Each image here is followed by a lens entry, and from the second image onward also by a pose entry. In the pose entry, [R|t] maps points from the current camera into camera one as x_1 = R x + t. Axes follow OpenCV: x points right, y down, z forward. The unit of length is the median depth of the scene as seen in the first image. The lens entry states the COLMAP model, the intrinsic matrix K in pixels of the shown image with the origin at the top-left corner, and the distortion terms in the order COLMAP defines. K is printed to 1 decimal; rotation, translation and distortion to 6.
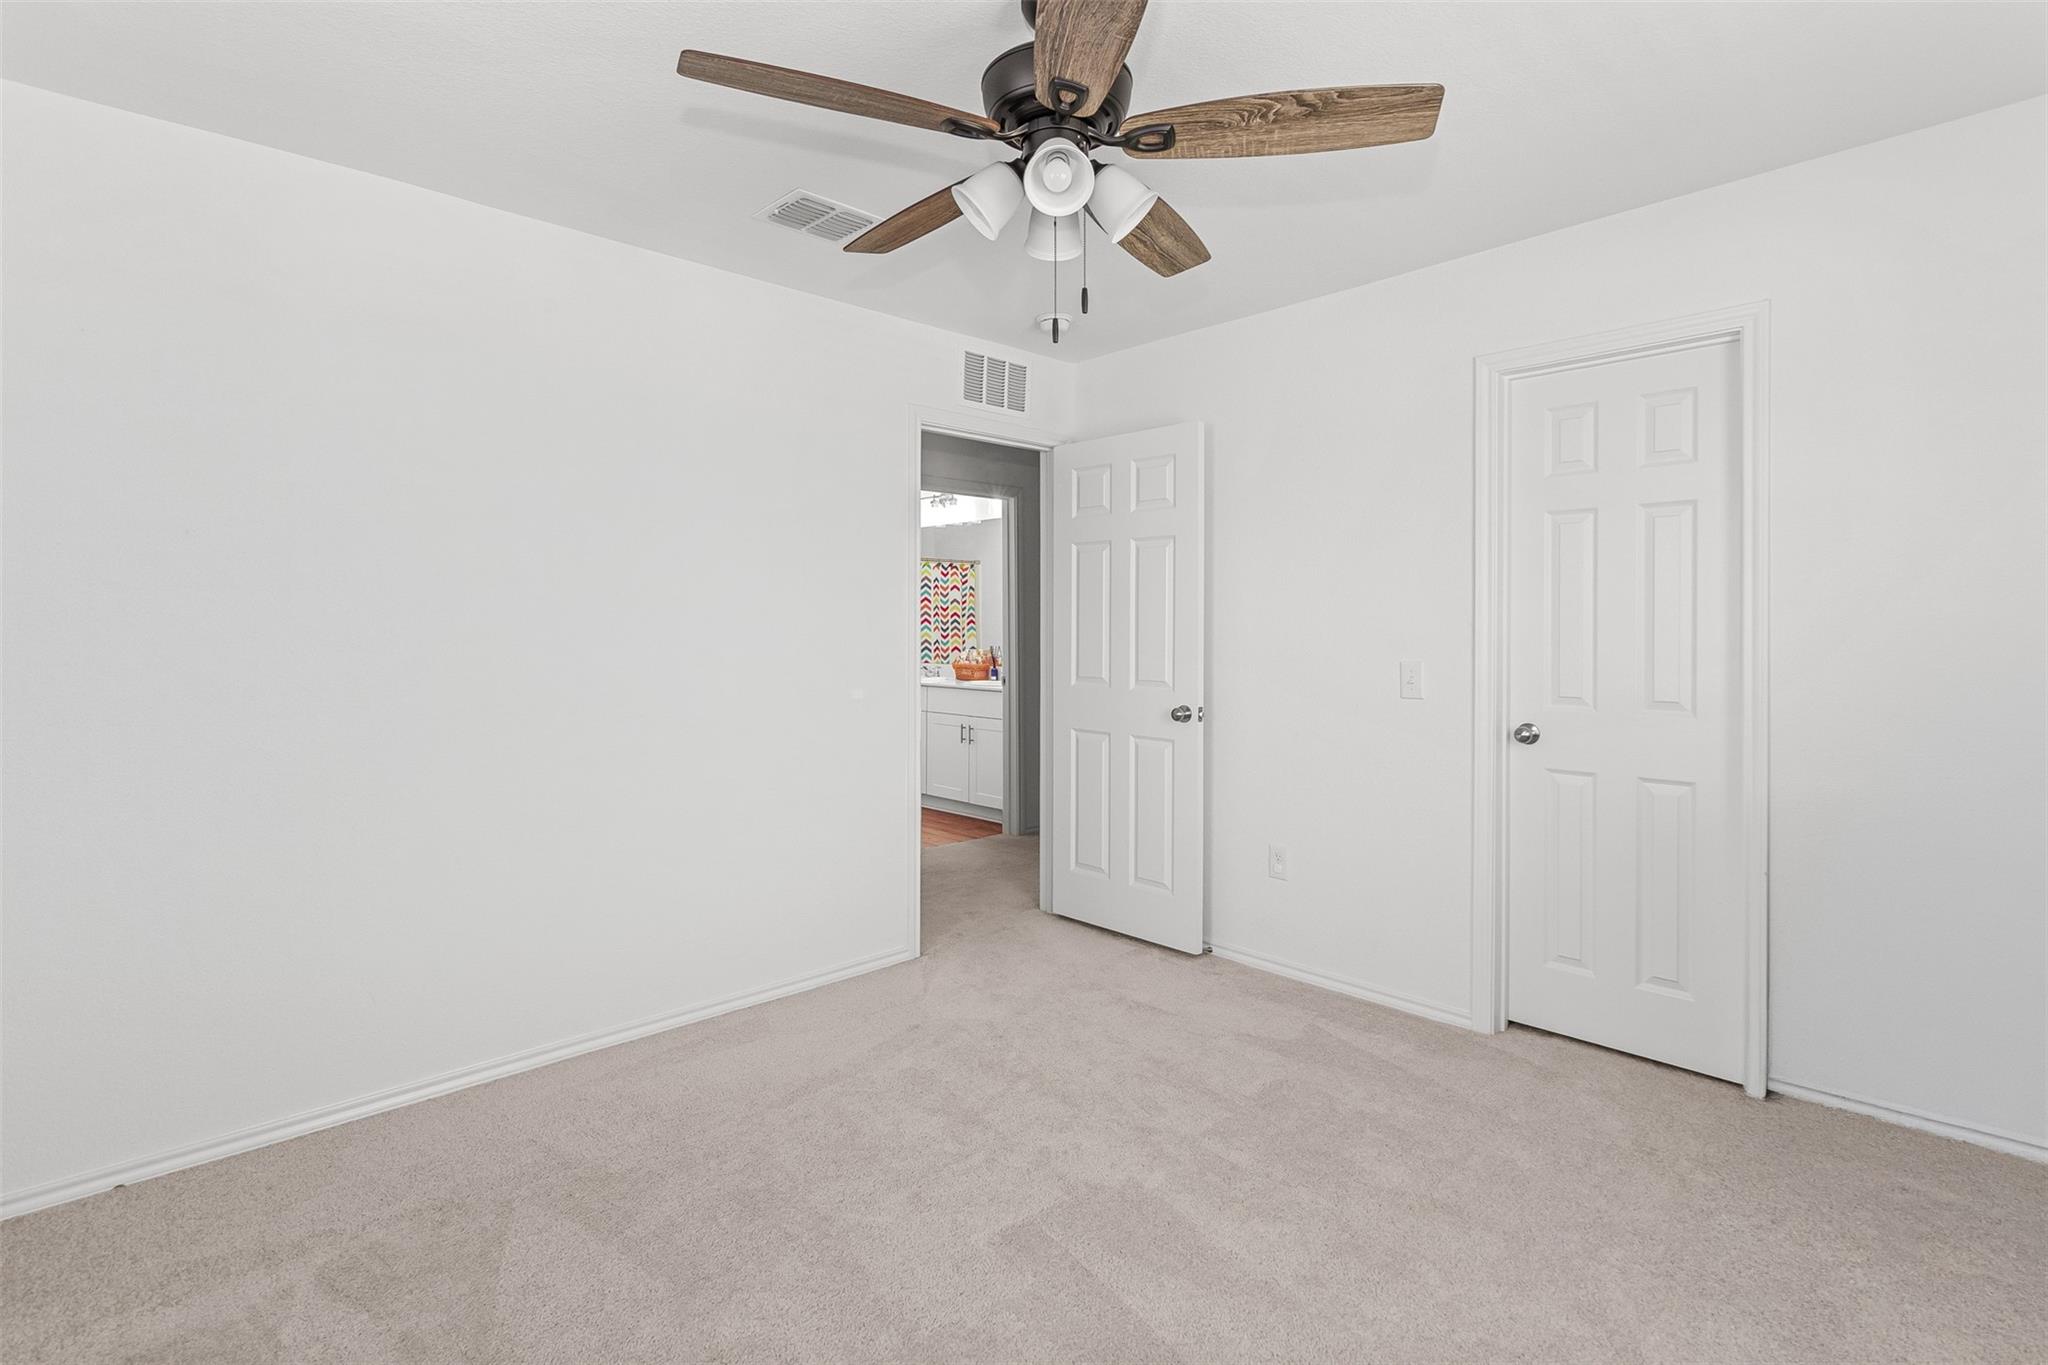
lens RADIAL K [[976.9, 0, 1024.5], [0, 976.9, 668.3], [0, 0, 1]] dist [-0.000490, 0.000155]
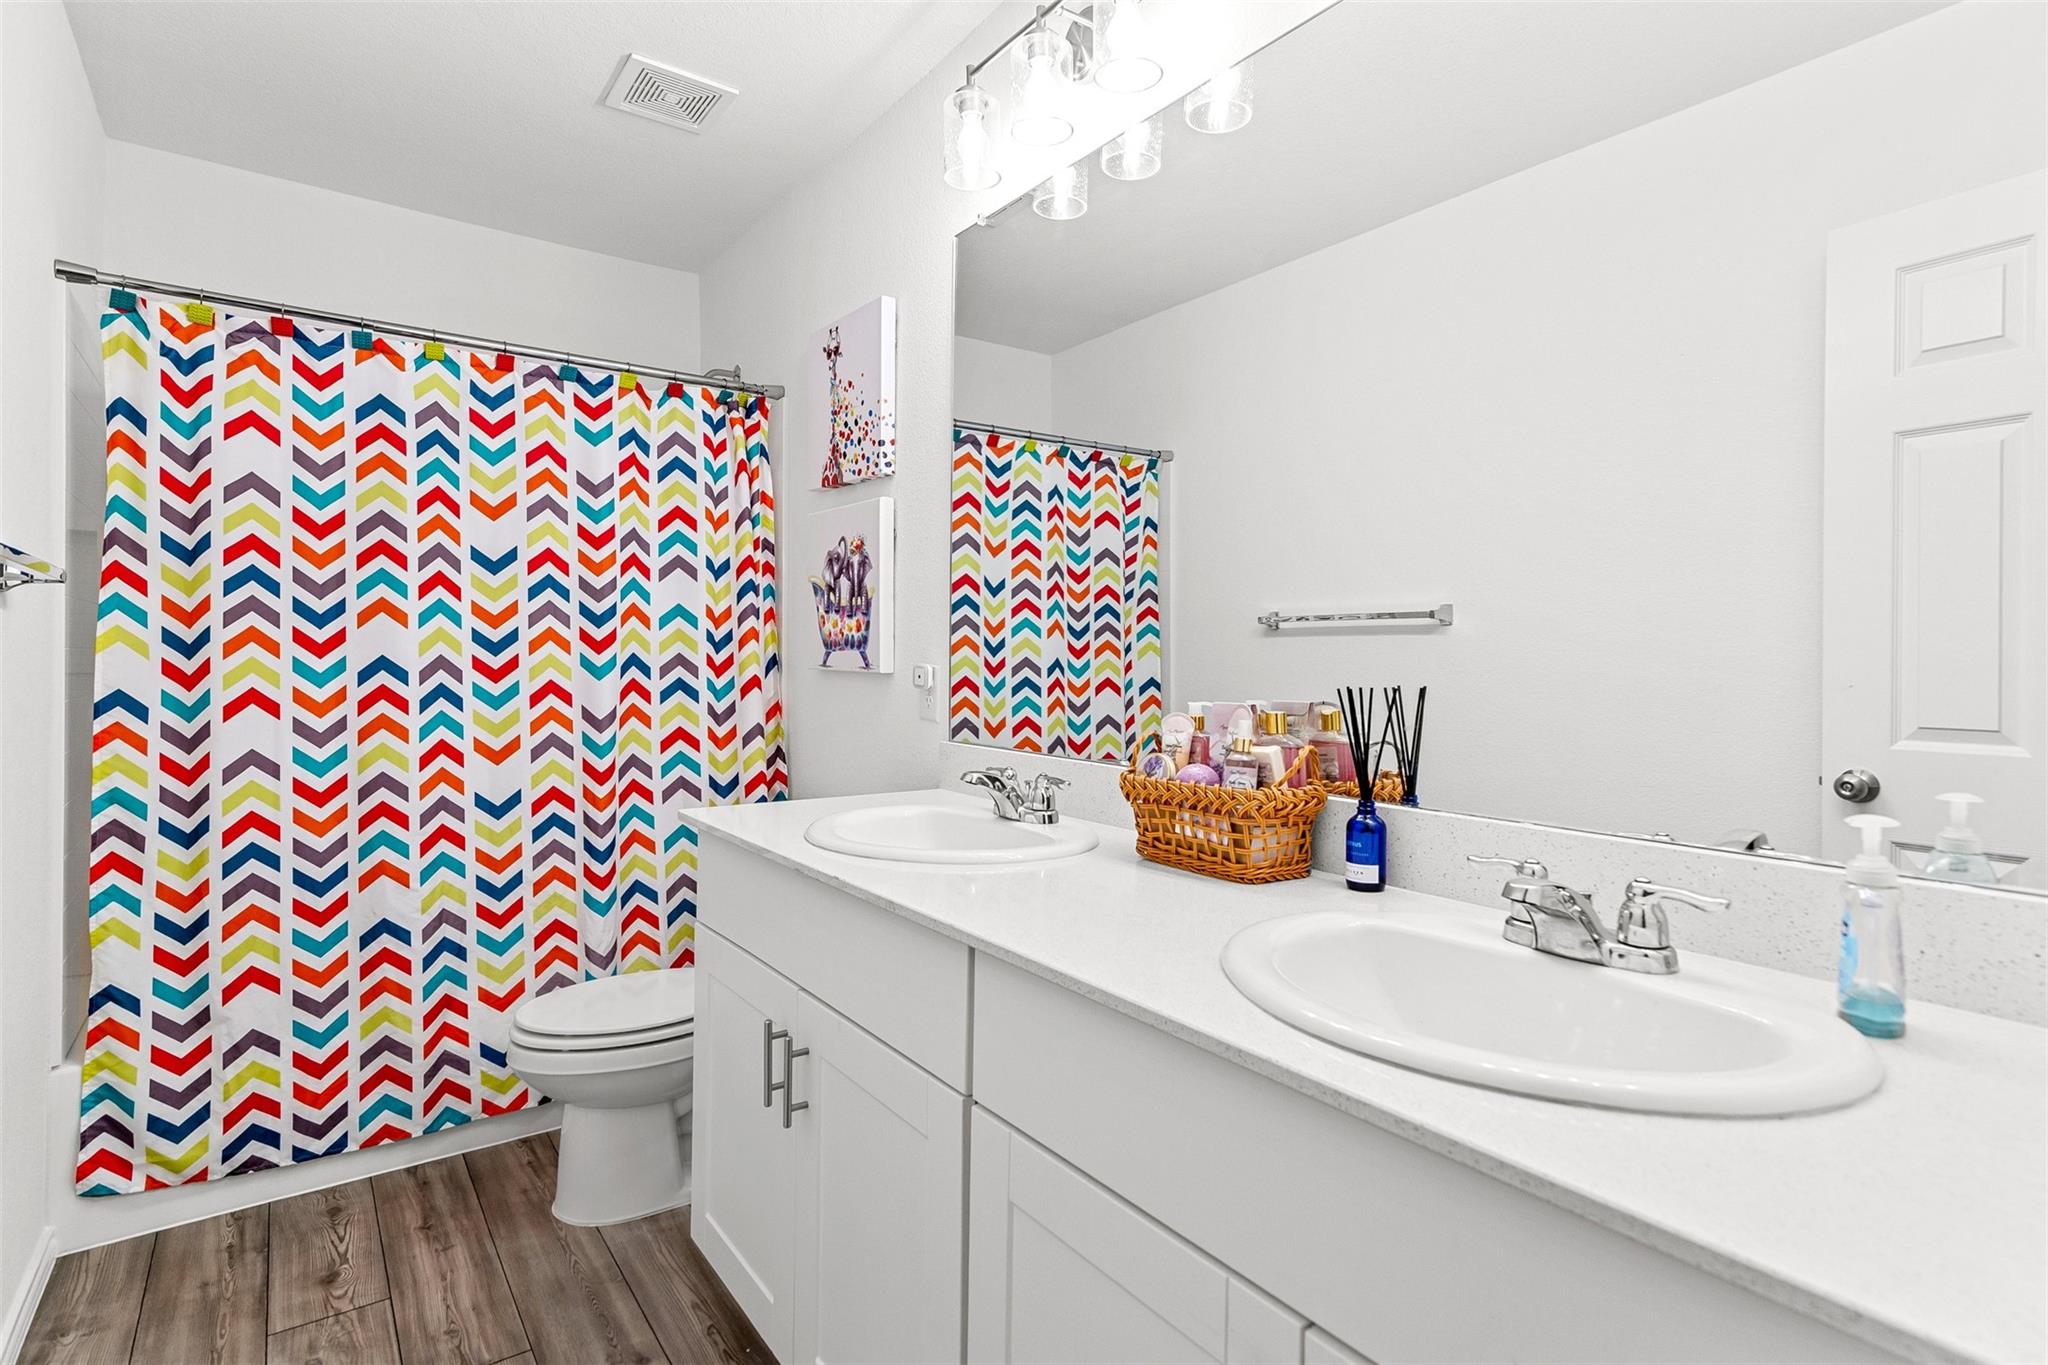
lens RADIAL K [[1023.0, 0, 1024.0], [0, 1023.0, 682.5], [0, 0, 1]] dist [-0.000096, 0.000003]
pose [[0.991371, 0.005807, -0.130959, -0.051604], [-0.007412, 0.999903, -0.011775, -0.016272], [0.130878, 0.012644, 0.991318, 0.618201]]
